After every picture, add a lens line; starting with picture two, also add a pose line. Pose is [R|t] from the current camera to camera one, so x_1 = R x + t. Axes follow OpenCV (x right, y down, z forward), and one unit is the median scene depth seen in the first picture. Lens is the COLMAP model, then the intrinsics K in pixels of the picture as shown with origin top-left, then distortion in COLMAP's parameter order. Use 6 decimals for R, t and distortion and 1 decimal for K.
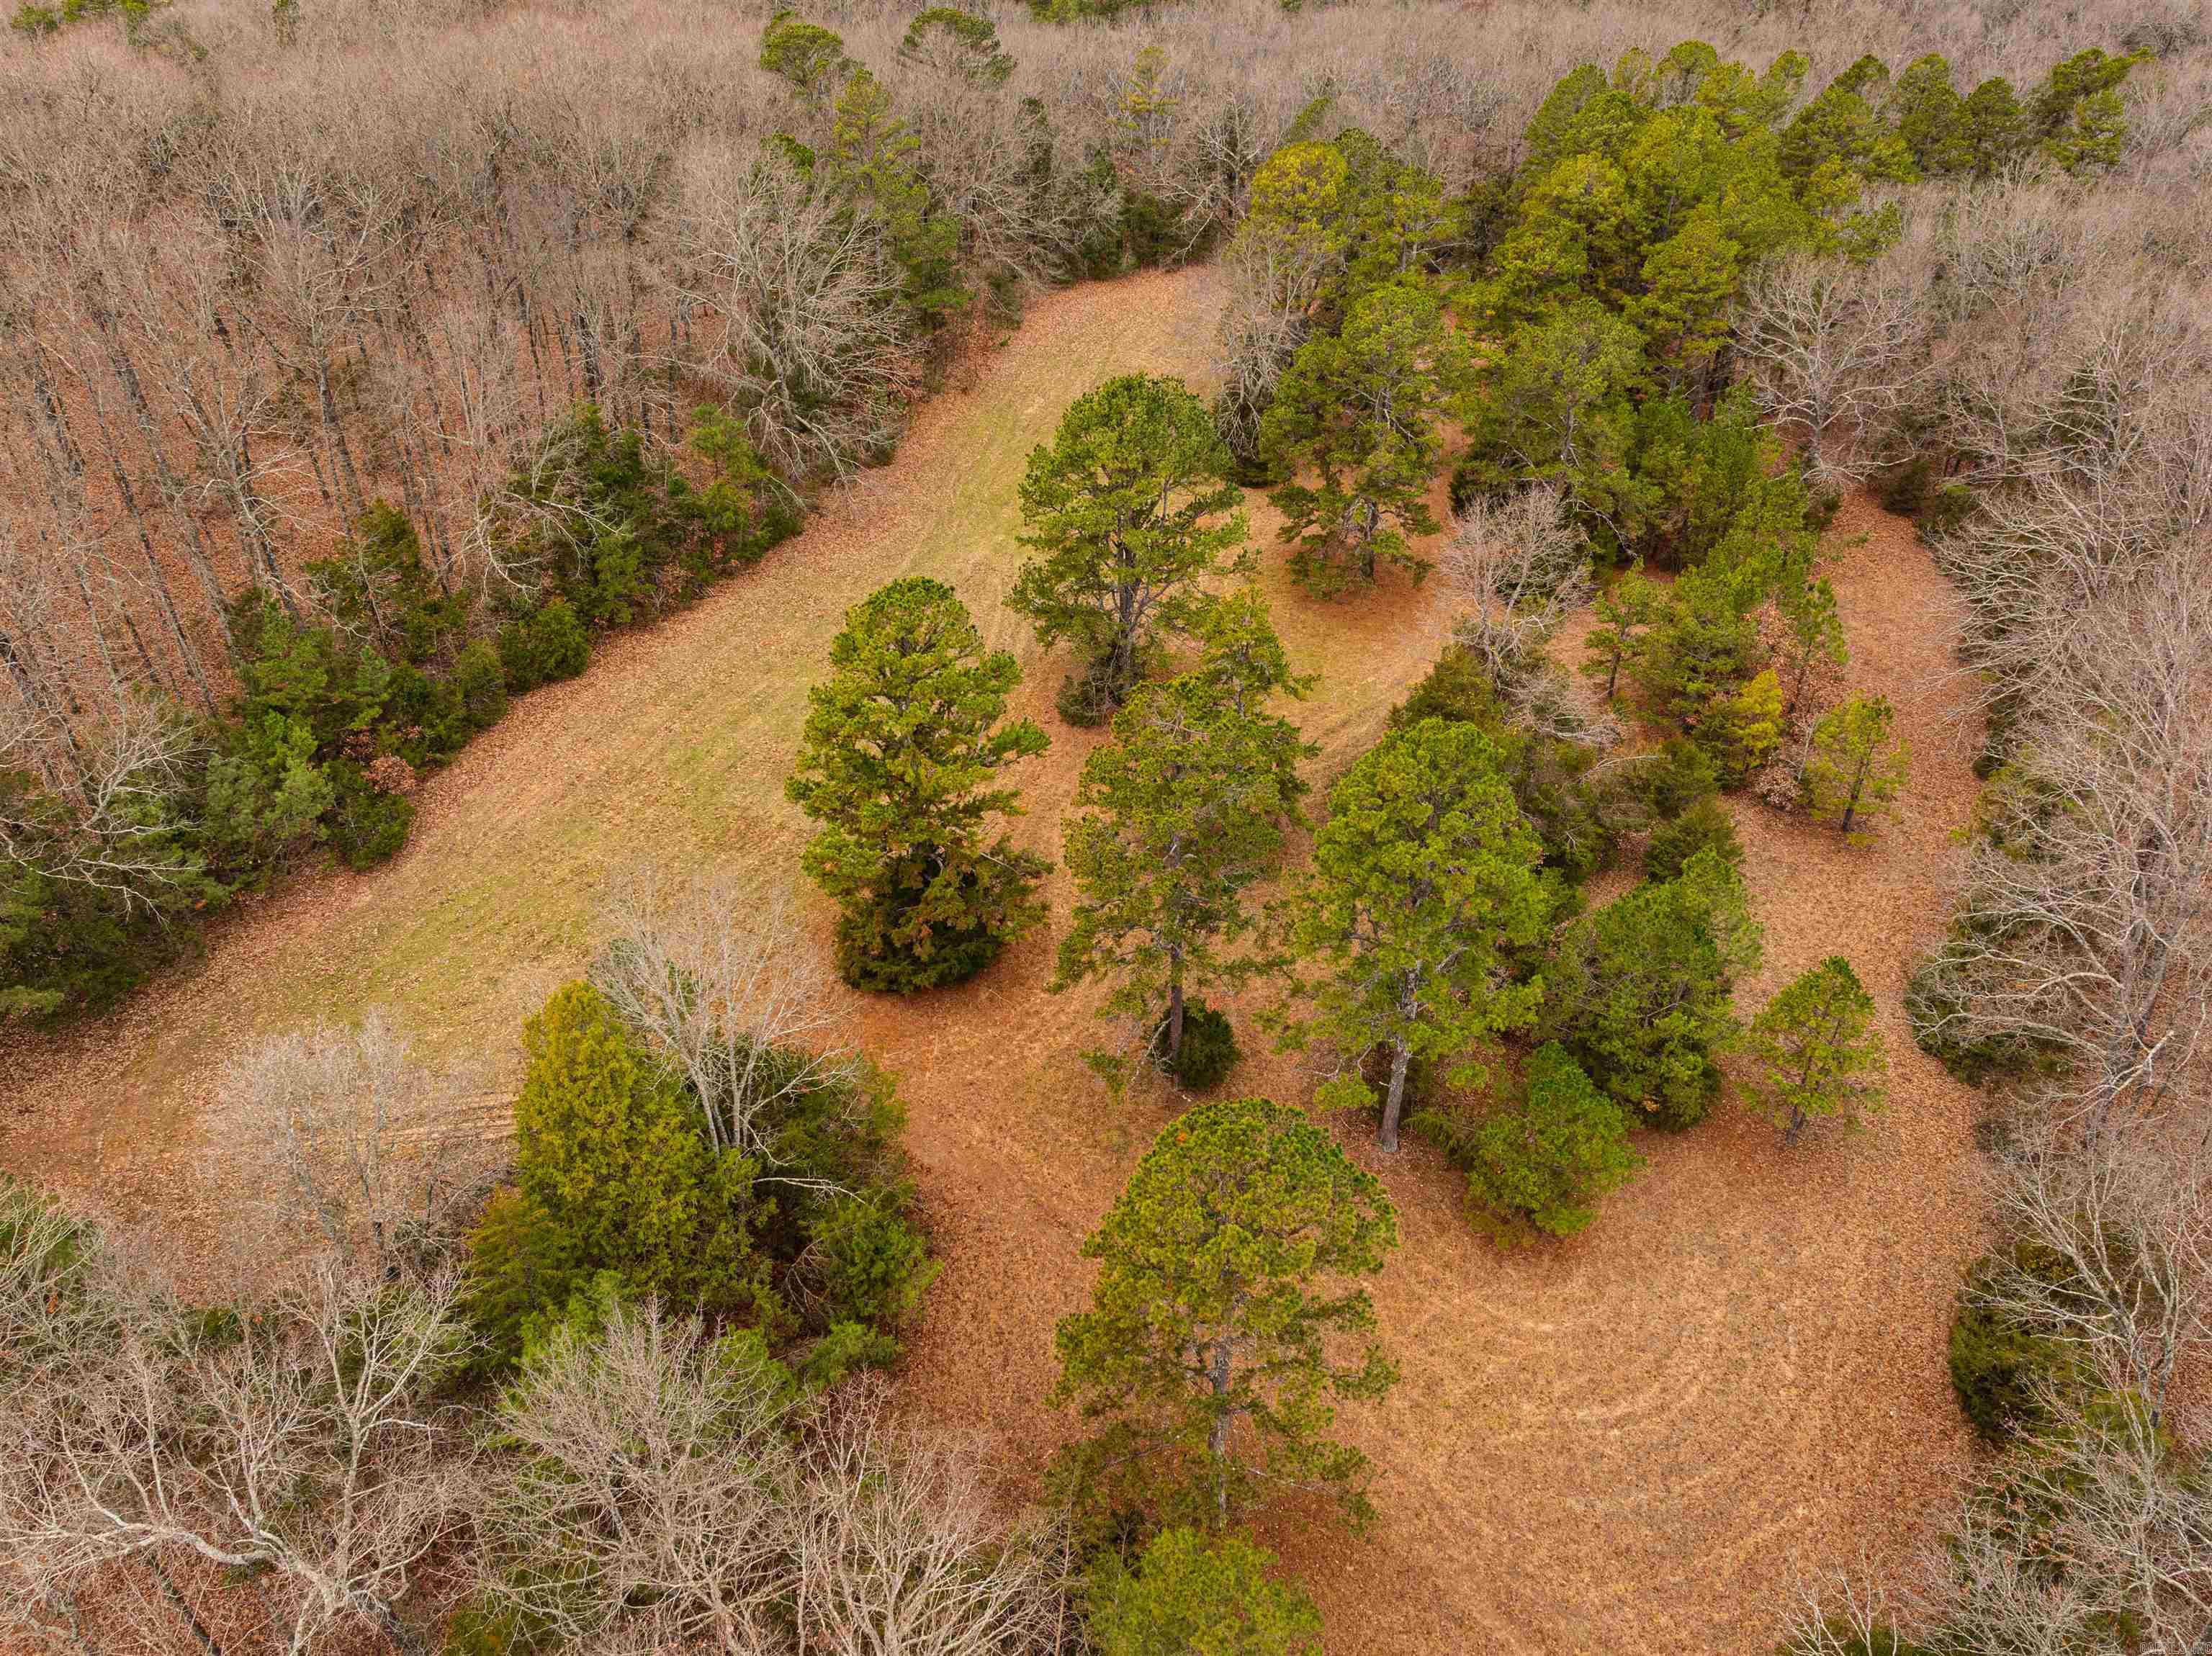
lens RADIAL K [[1576.3, 0, 1115.8], [0, 1576.3, 827.7], [0, 0, 1]] dist [-0.021921, 0.015012]
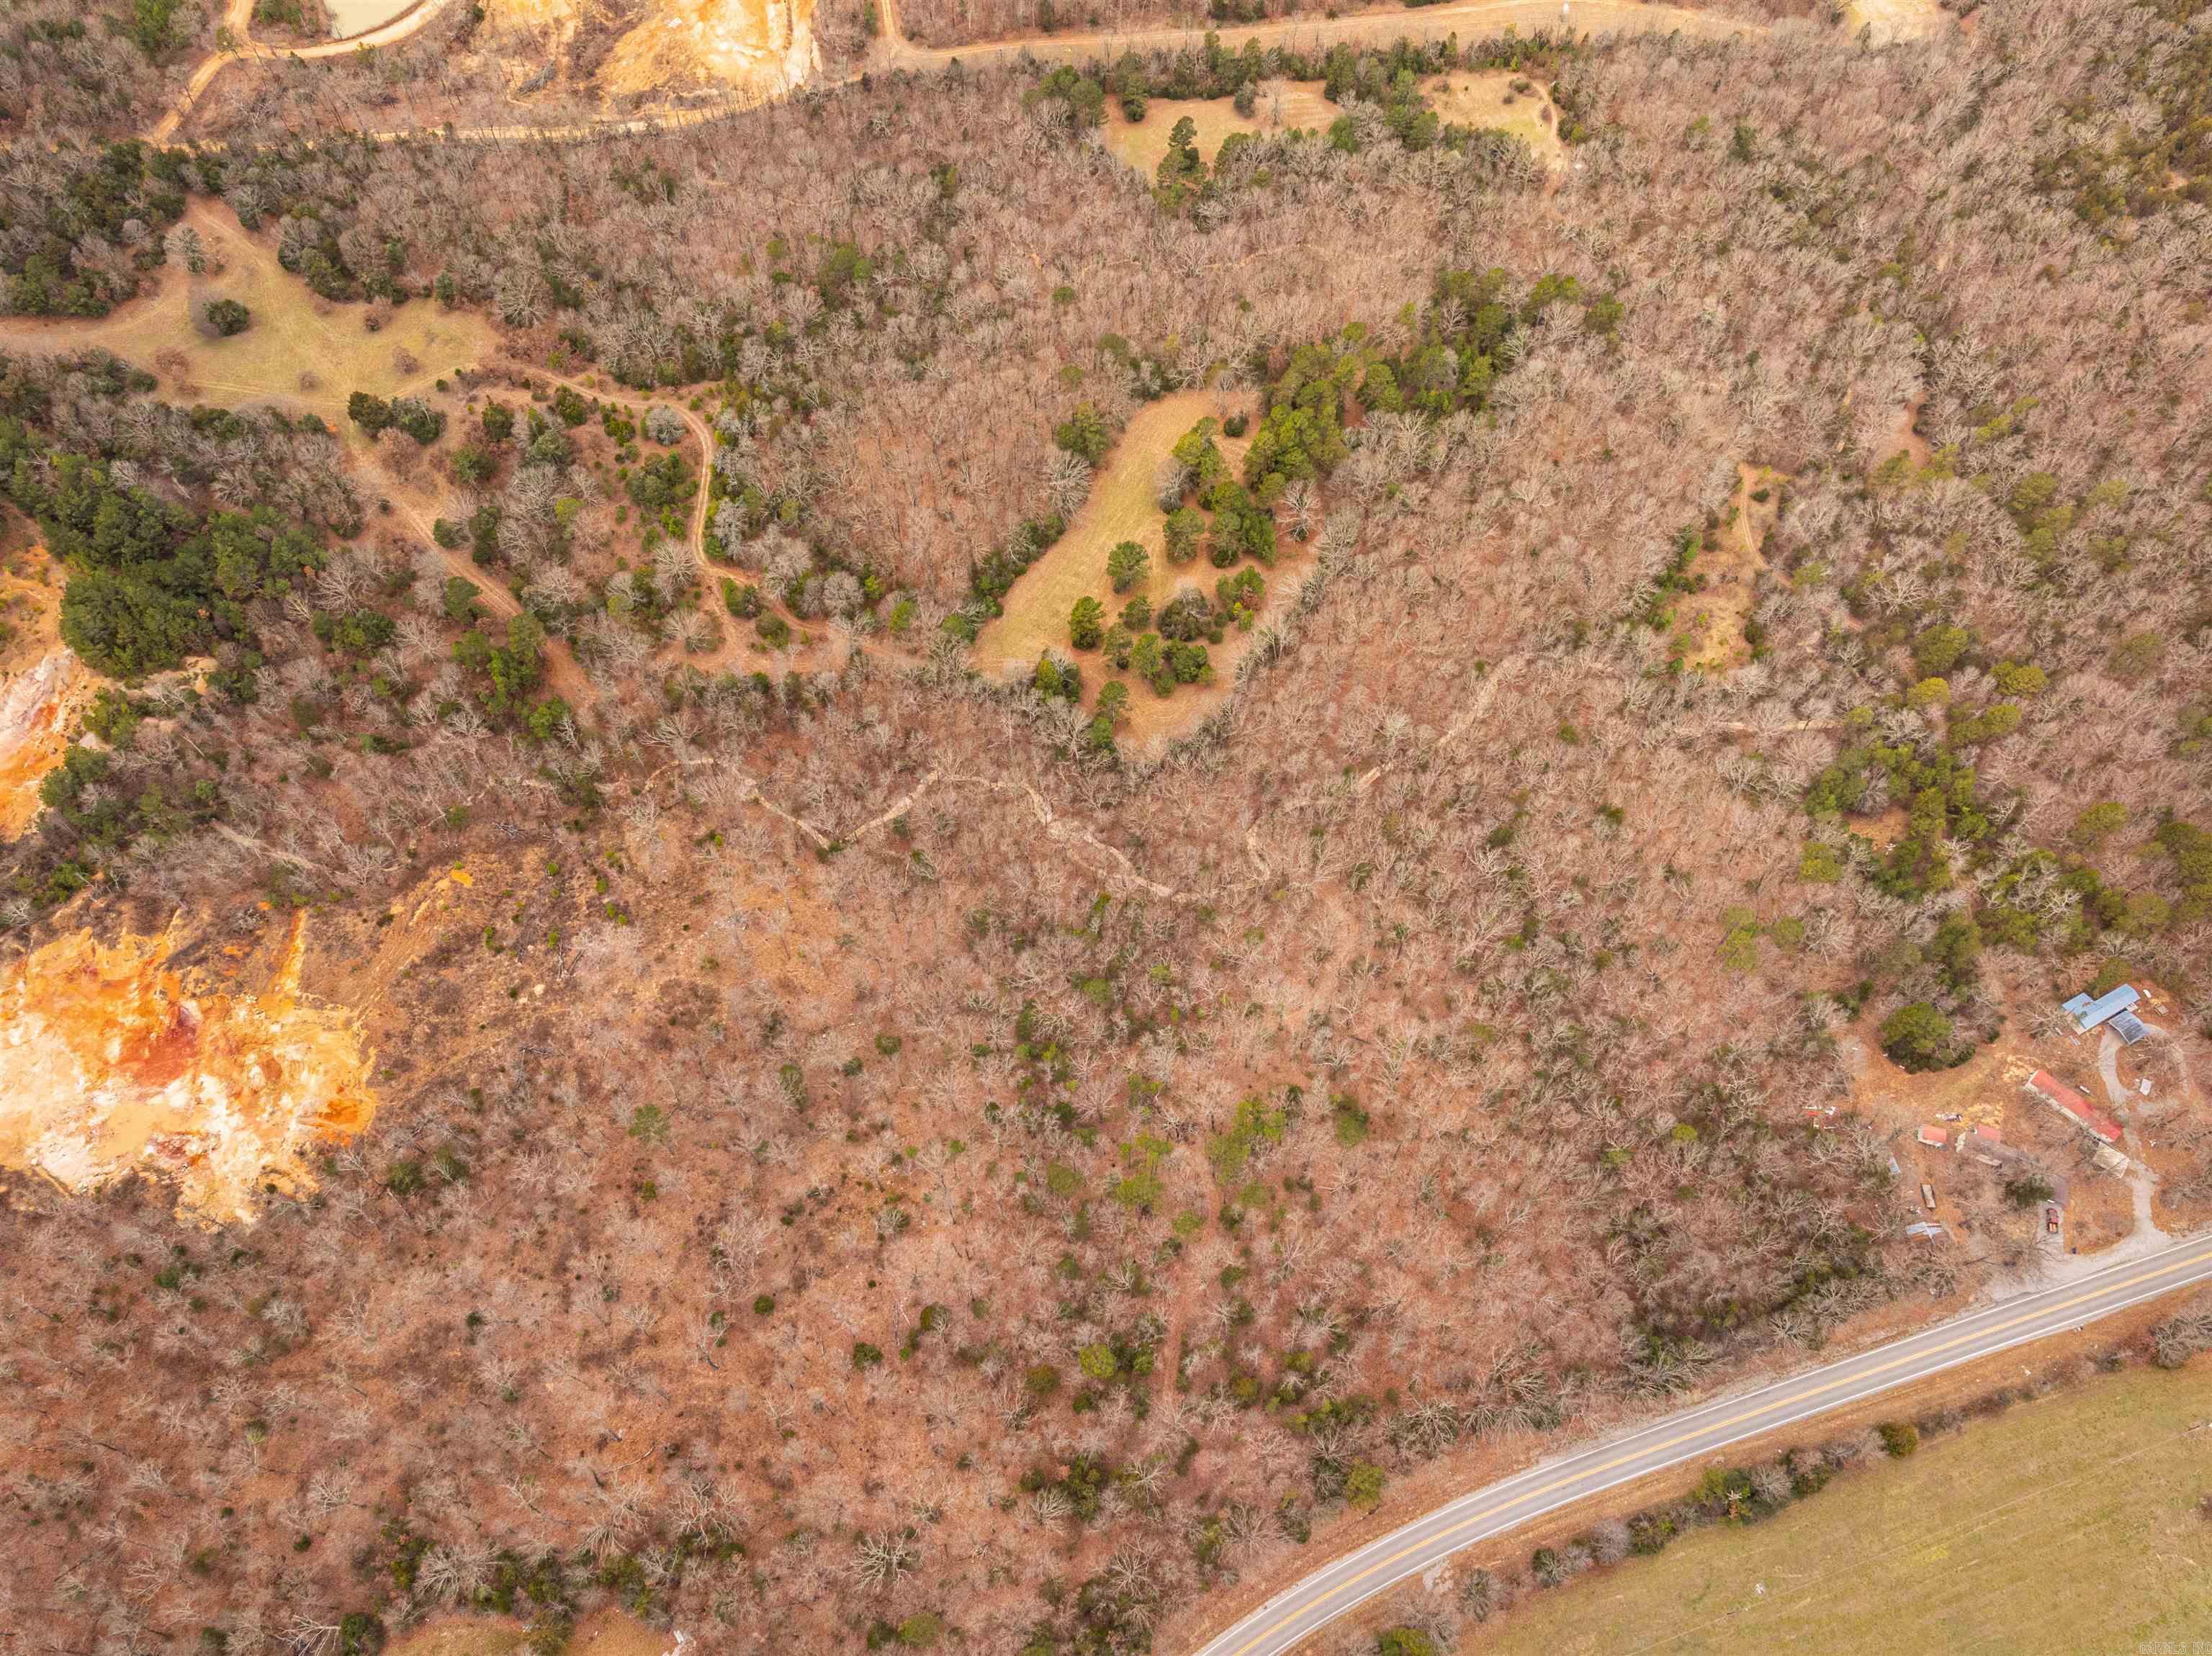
lens RADIAL K [[1576.3, 0, 1109.4], [0, 1576.3, 824.1], [0, 0, 1]] dist [-0.021921, 0.015012]
pose [[0.989850, 0.117946, -0.079287, 0.588665], [-0.078494, 0.918800, 0.386840, -1.779535], [0.118475, -0.376690, 0.918732, -5.316049]]
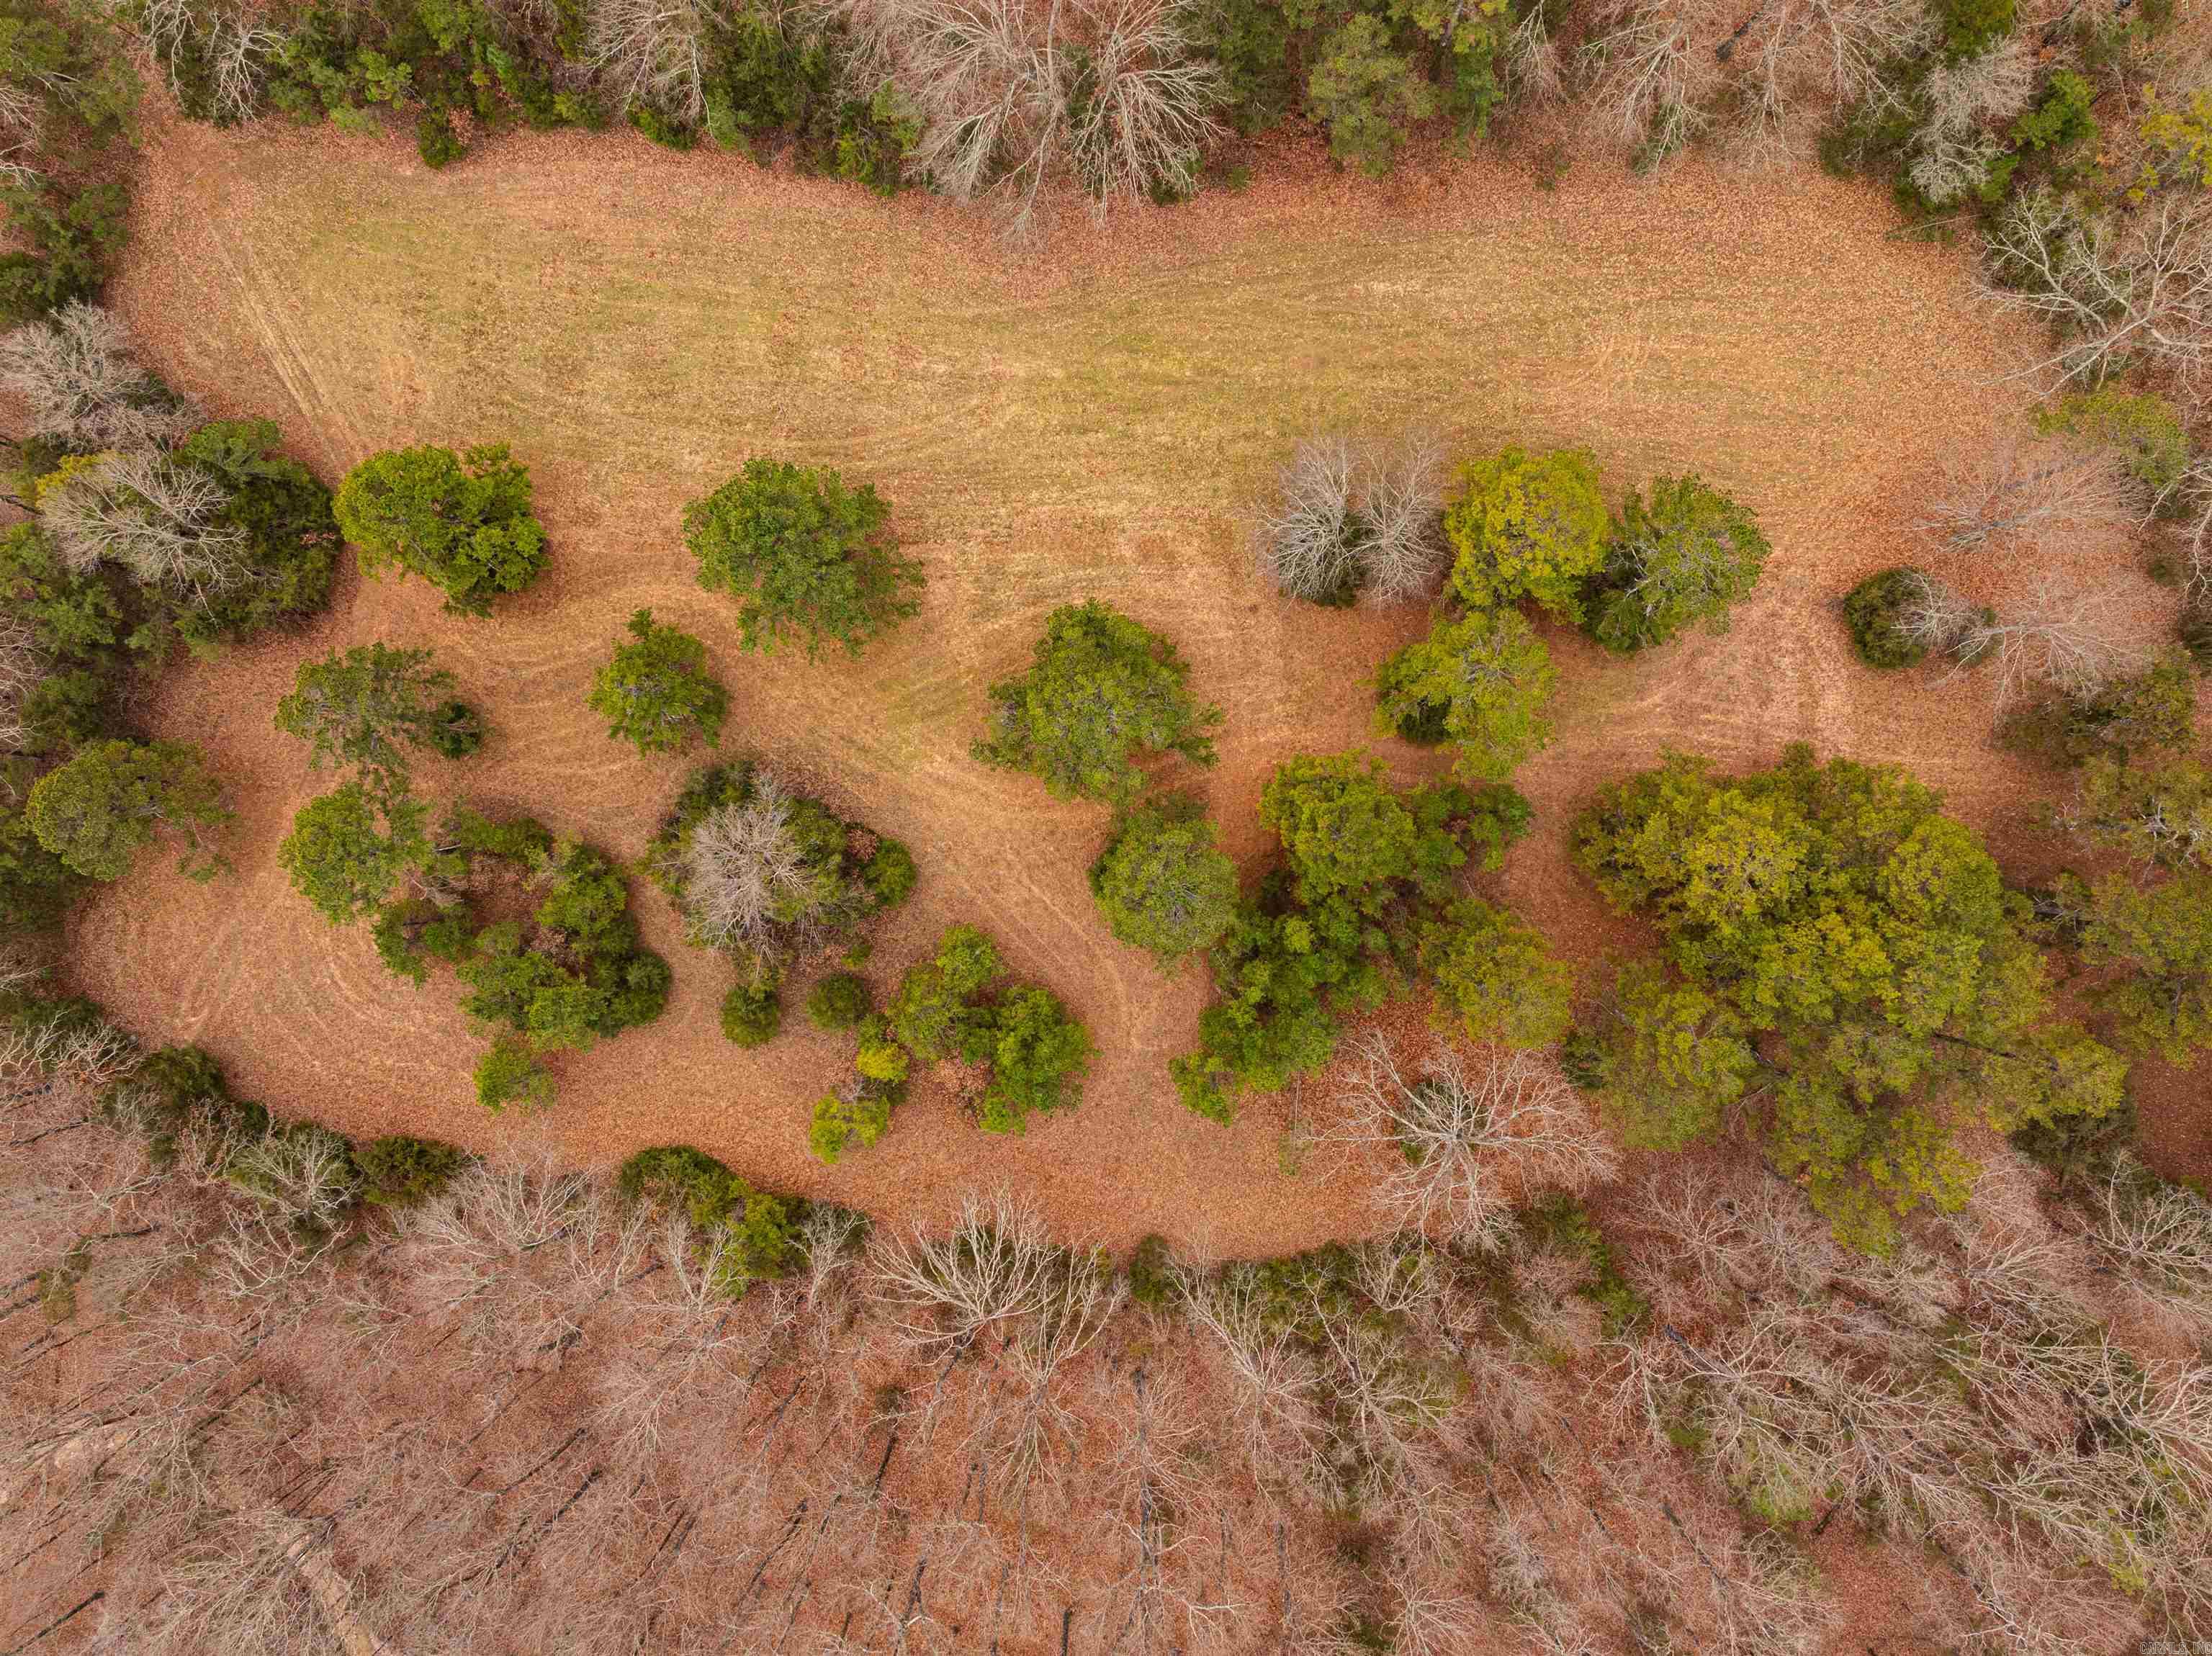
lens RADIAL K [[1576.3, 0, 1101.3], [0, 1576.3, 837.8], [0, 0, 1]] dist [-0.021921, 0.015012]
pose [[0.295003, 0.955233, 0.022438, 0.304969], [-0.529067, 0.143746, 0.836316, -1.537033], [0.795652, -0.258587, 0.547788, 0.564832]]
